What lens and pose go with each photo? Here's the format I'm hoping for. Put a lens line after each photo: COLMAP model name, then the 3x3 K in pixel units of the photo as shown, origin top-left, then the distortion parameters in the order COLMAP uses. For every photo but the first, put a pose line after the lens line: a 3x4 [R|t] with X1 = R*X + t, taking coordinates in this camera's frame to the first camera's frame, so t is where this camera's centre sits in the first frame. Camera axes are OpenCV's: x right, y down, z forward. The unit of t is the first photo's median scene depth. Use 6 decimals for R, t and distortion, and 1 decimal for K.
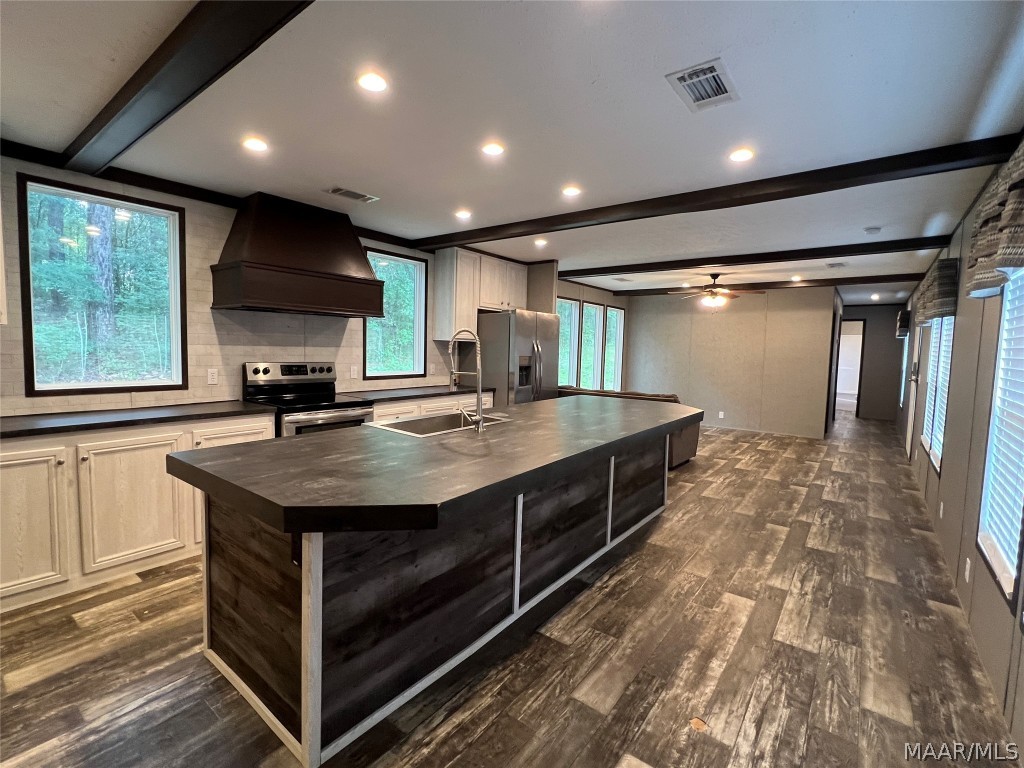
lens RADIAL K [[475.2, 0, 524.4], [0, 475.2, 378.7], [0, 0, 1]] dist [0.002520, 0.001022]
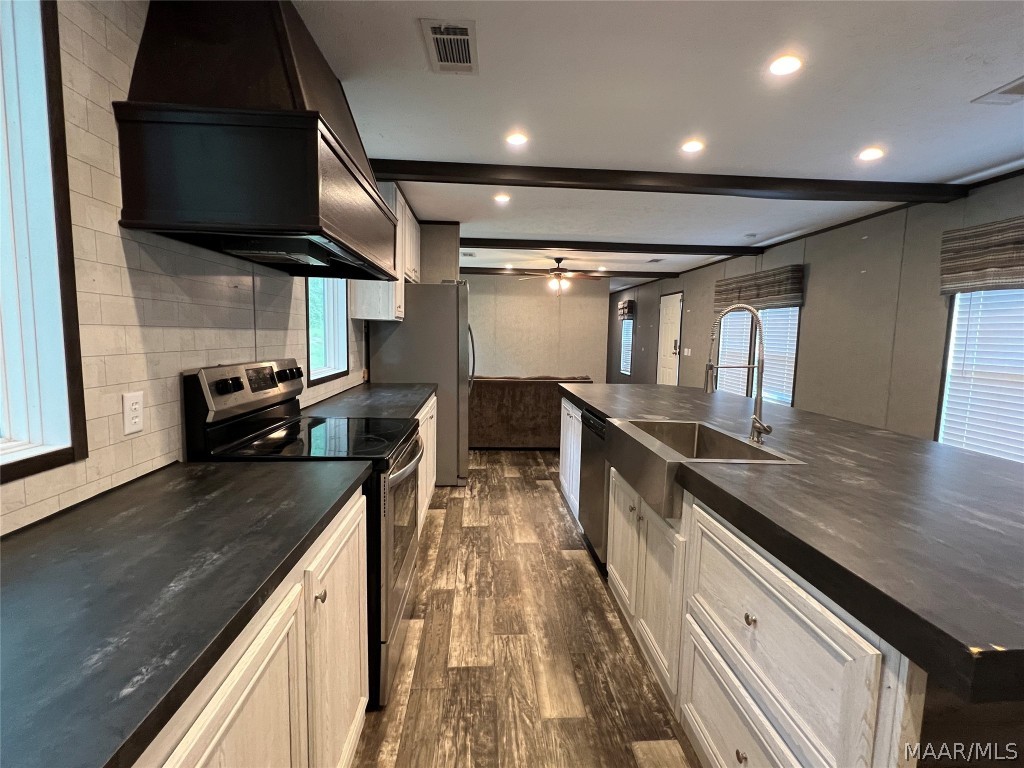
lens RADIAL K [[461.8, 0, 525.9], [0, 461.8, 374.0], [0, 0, 1]] dist [0.019088, -0.000259]
pose [[0.753602, -0.065338, 0.654076, -0.449128], [0.040636, 0.997775, 0.052853, -0.027906], [-0.656074, -0.013251, 0.754580, 0.357200]]
